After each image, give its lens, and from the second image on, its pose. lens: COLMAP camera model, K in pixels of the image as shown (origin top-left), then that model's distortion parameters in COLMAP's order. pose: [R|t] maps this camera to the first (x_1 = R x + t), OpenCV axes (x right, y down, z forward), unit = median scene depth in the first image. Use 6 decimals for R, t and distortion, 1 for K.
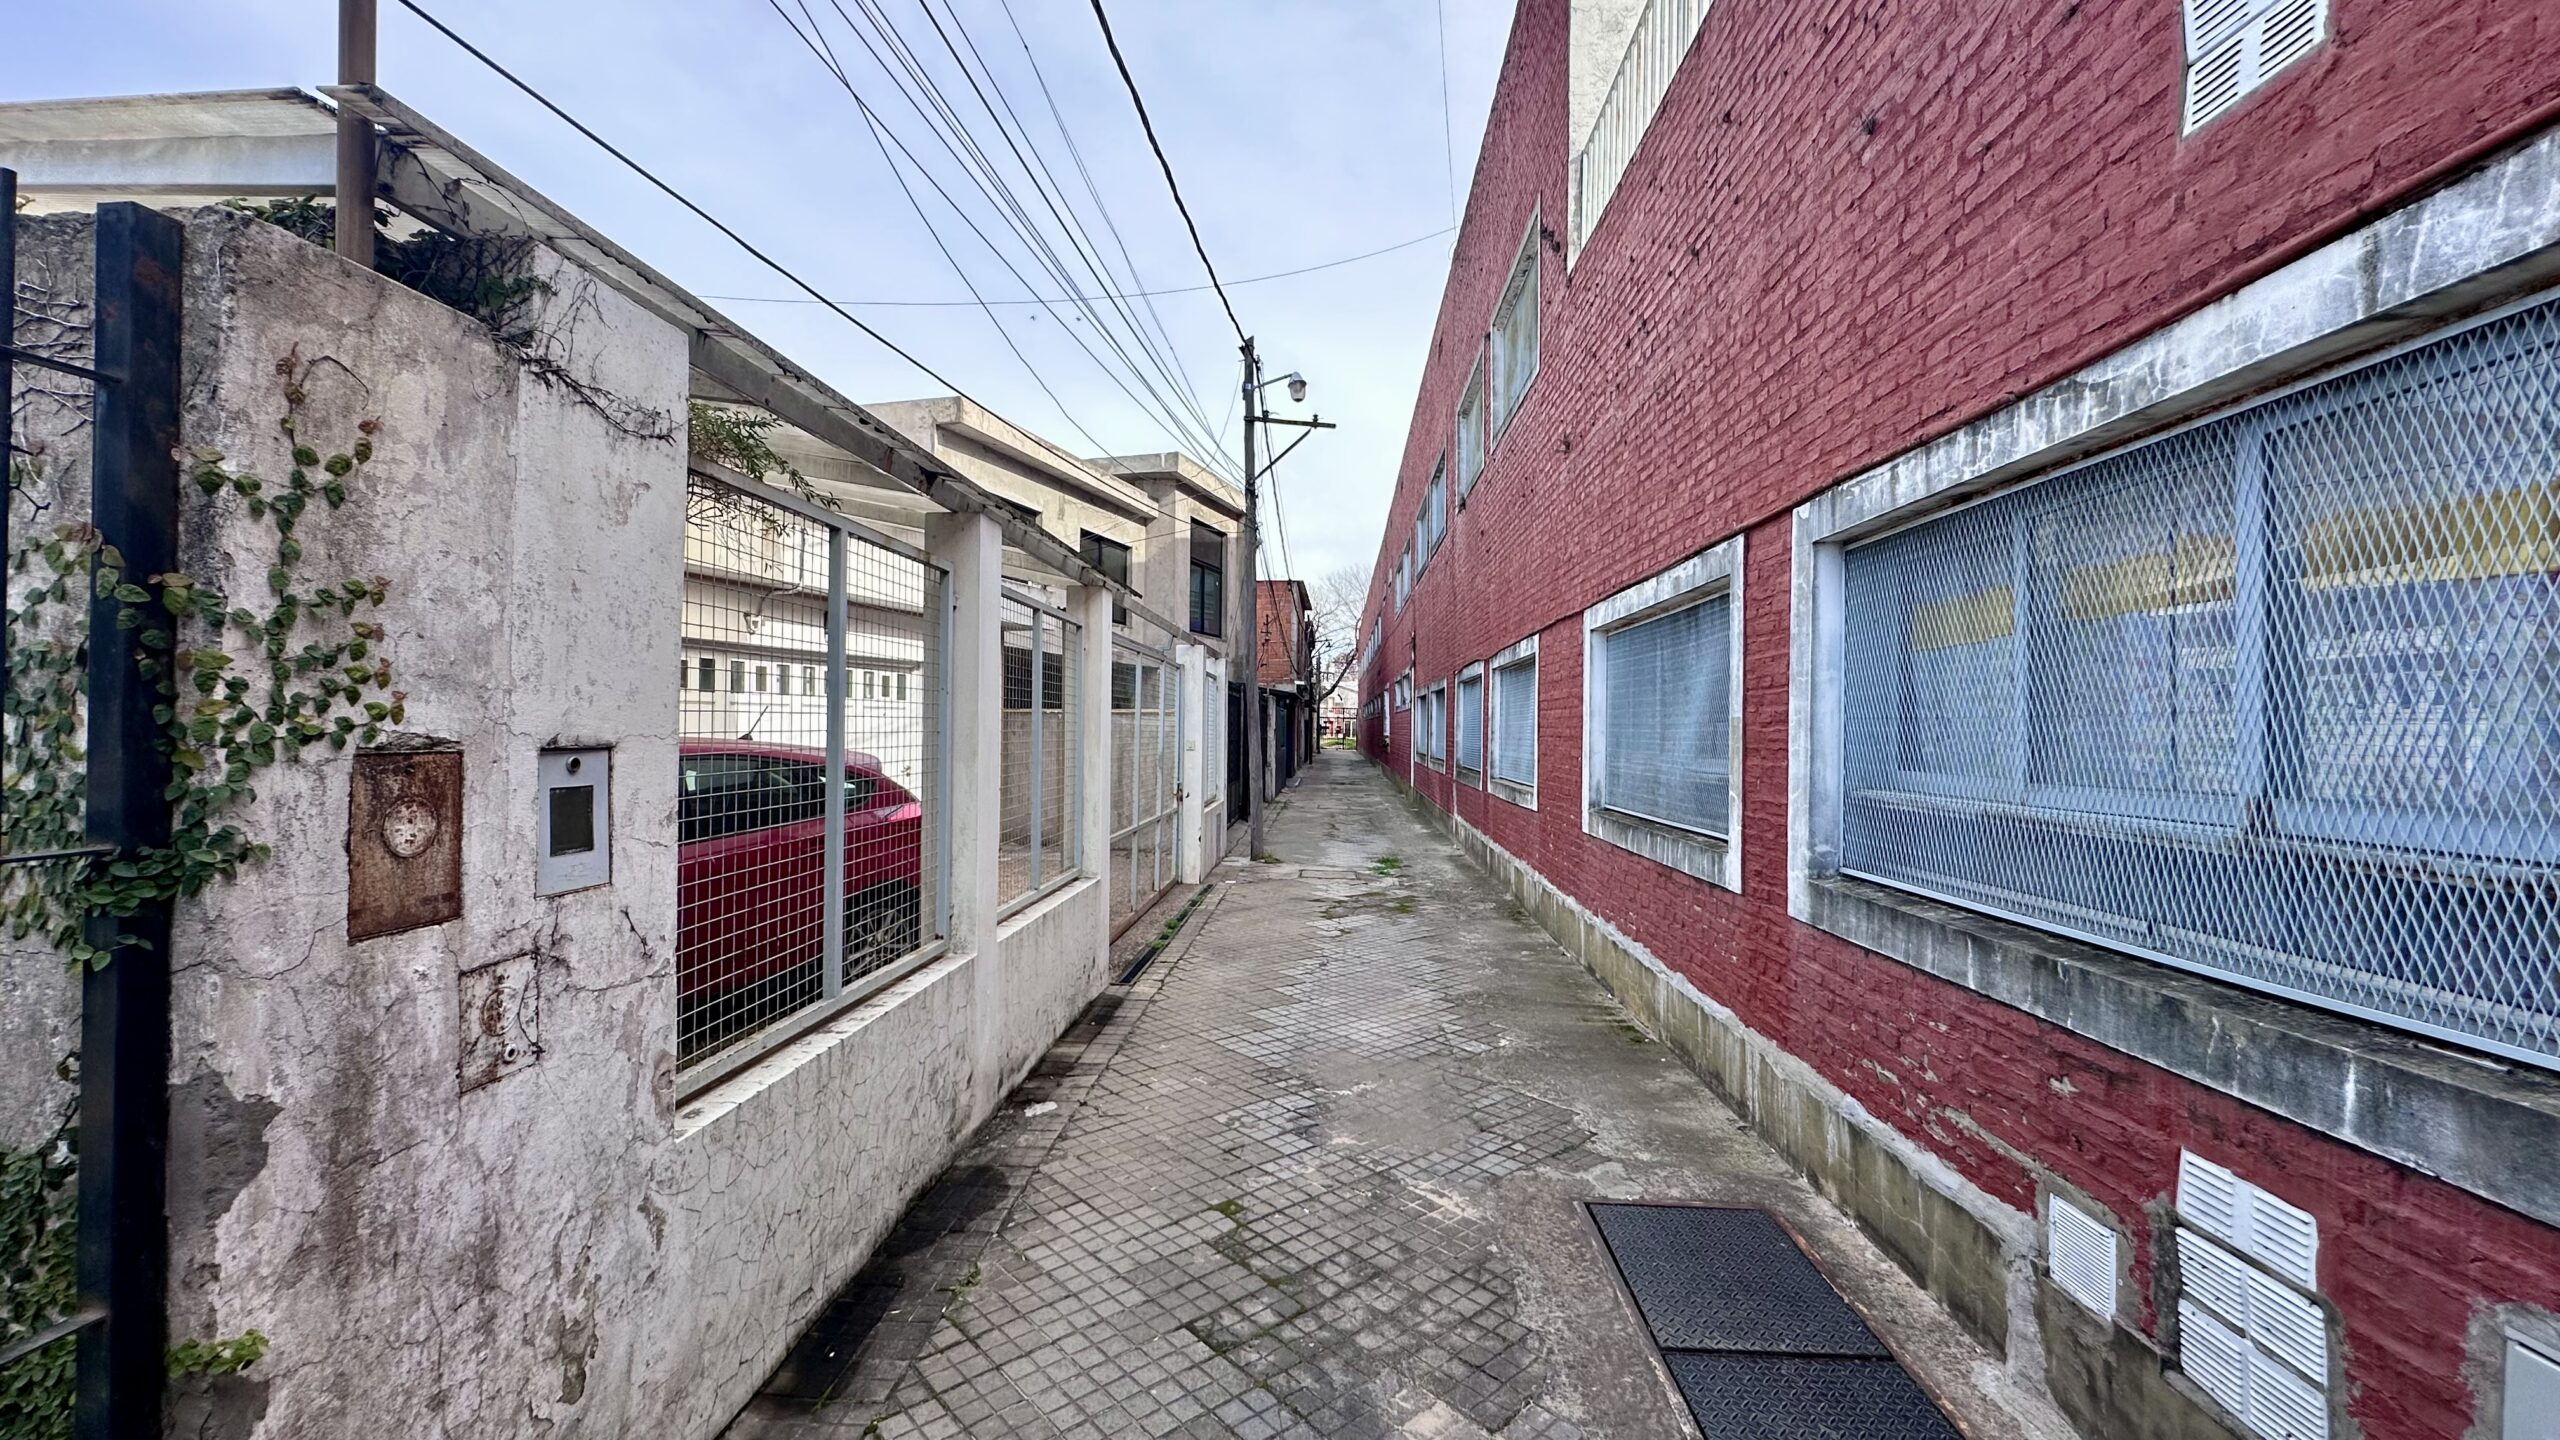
lens RADIAL K [[1015.0, 0, 1281.6], [0, 1015.0, 722.3], [0, 0, 1]] dist [0.000991, 0.000322]
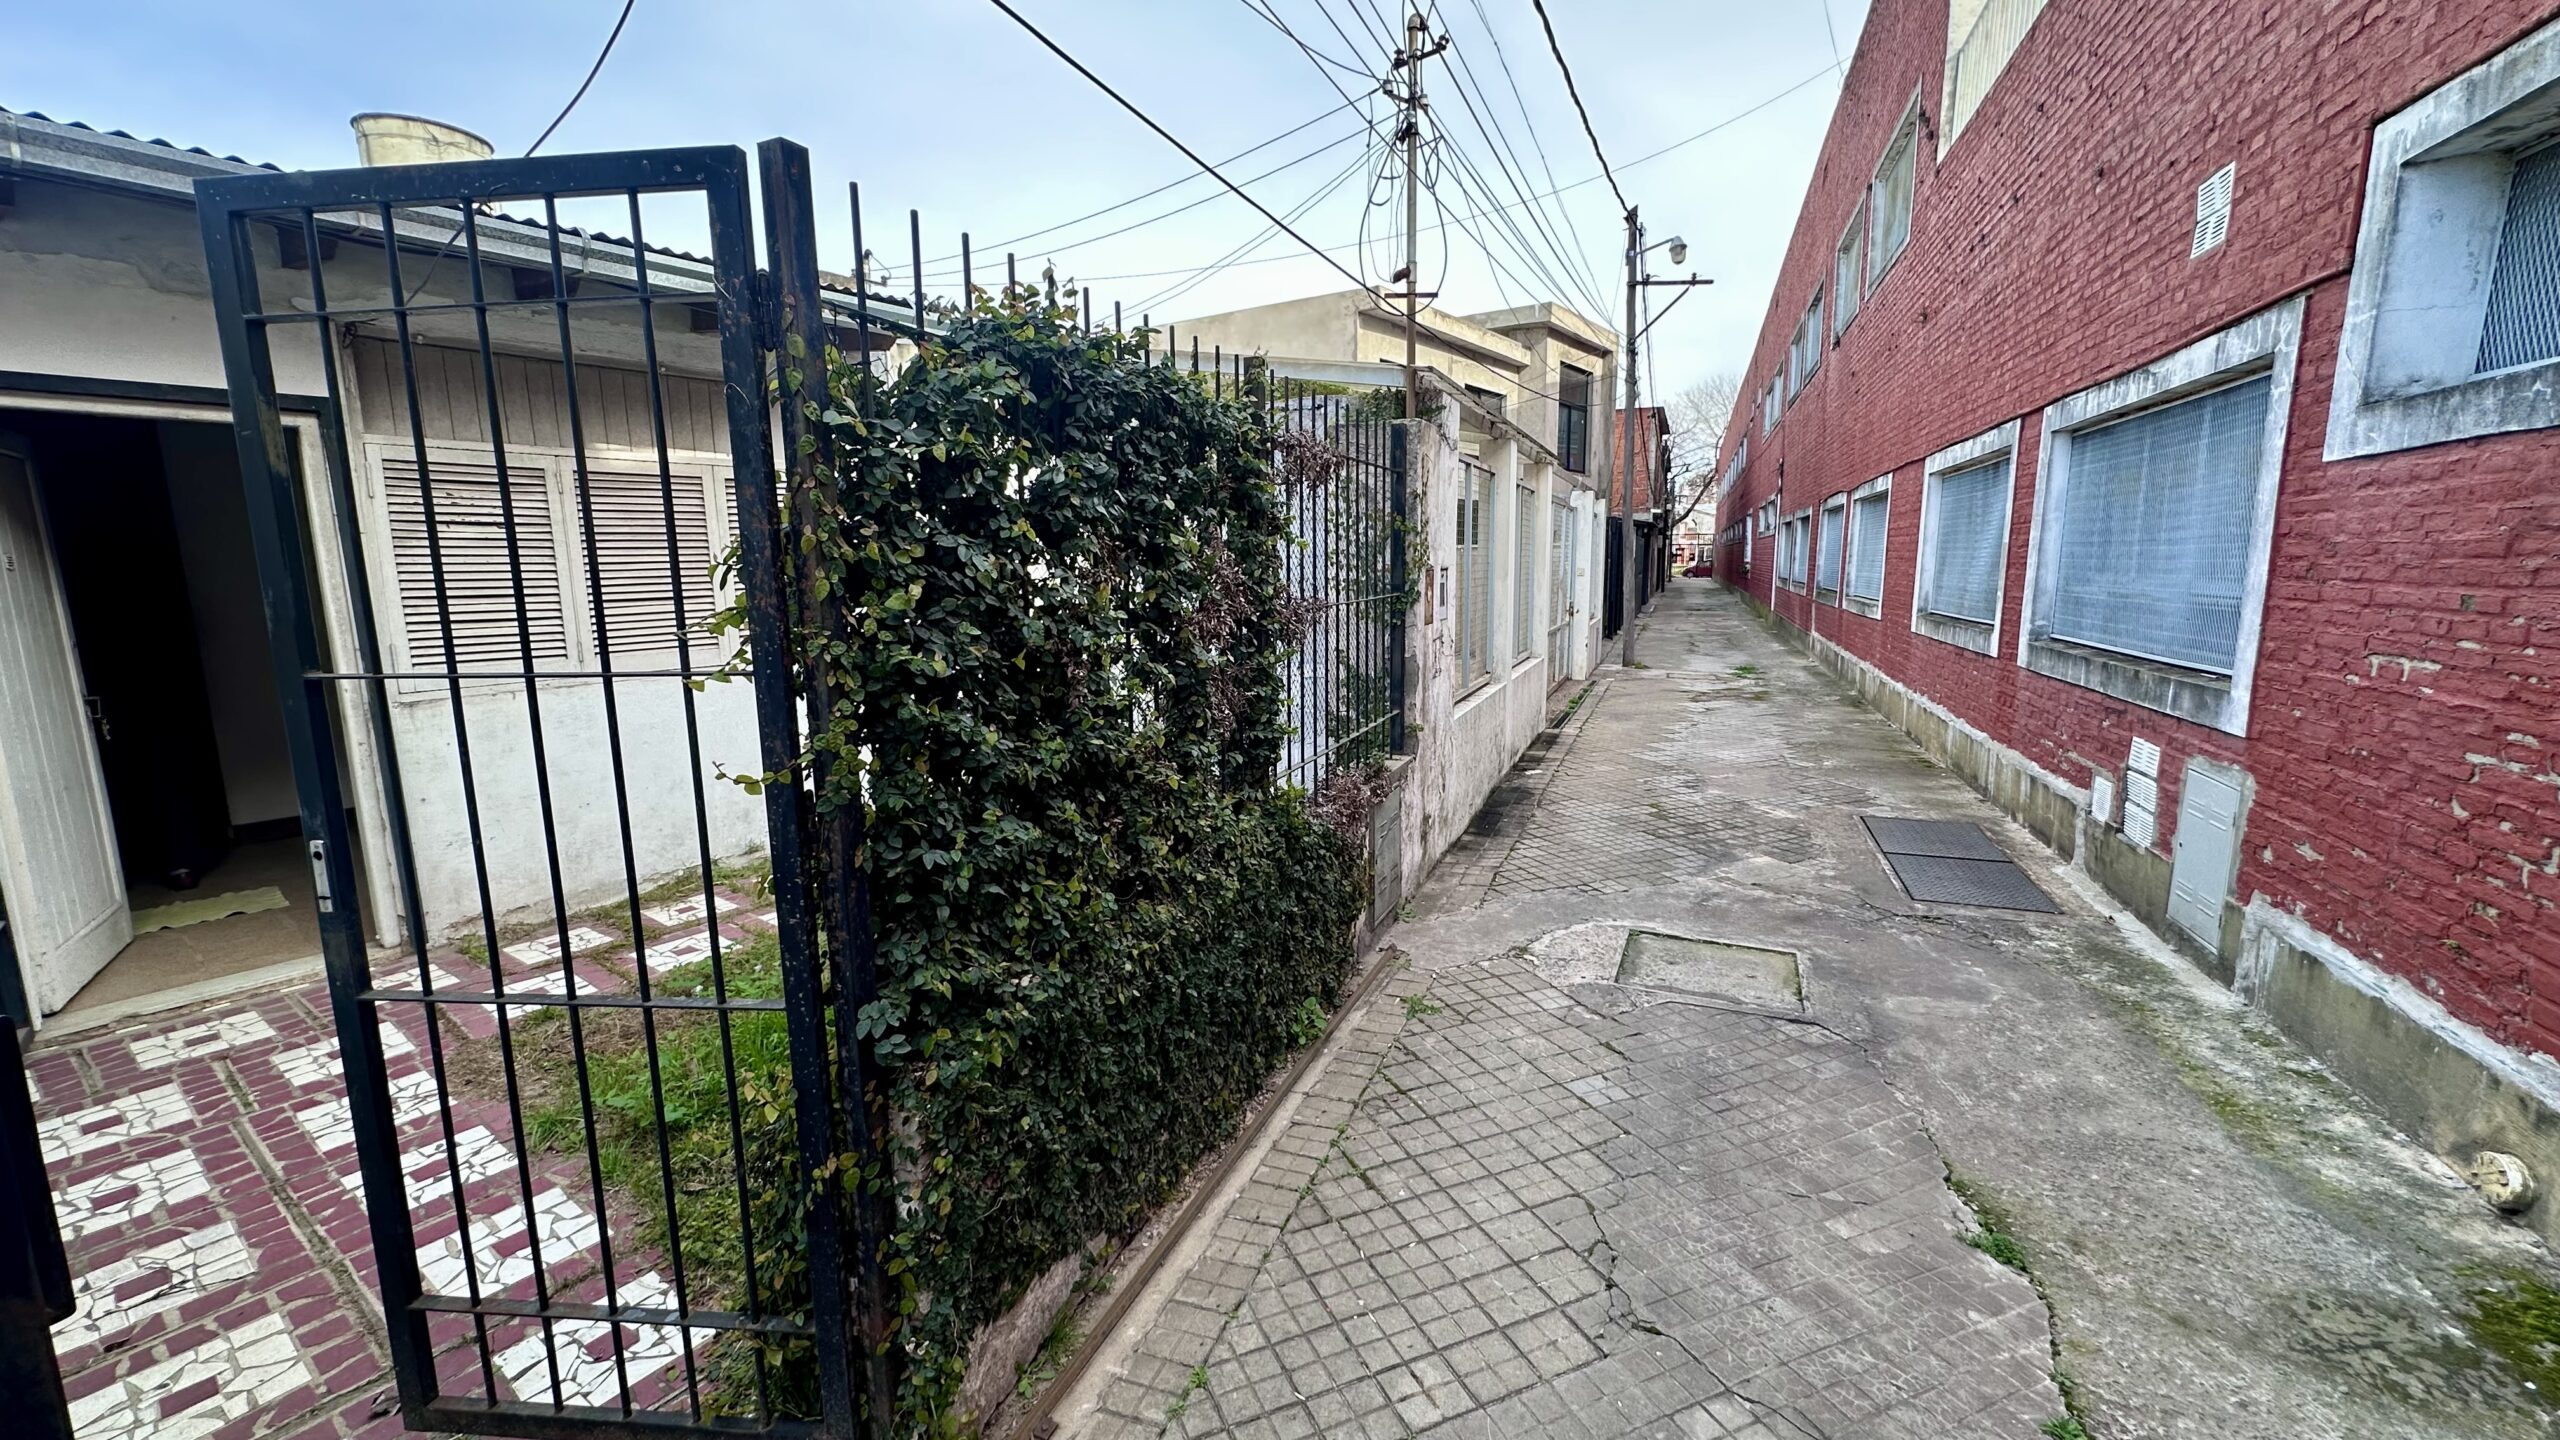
lens RADIAL K [[1015.0, 0, 1281.8], [0, 1015.0, 717.6], [0, 0, 1]] dist [0.000991, 0.000322]
pose [[0.948673, 0.027912, -0.315023, -0.049195], [0.022521, 0.987606, 0.155328, -0.003520], [0.315455, -0.154450, 0.936287, -0.422289]]
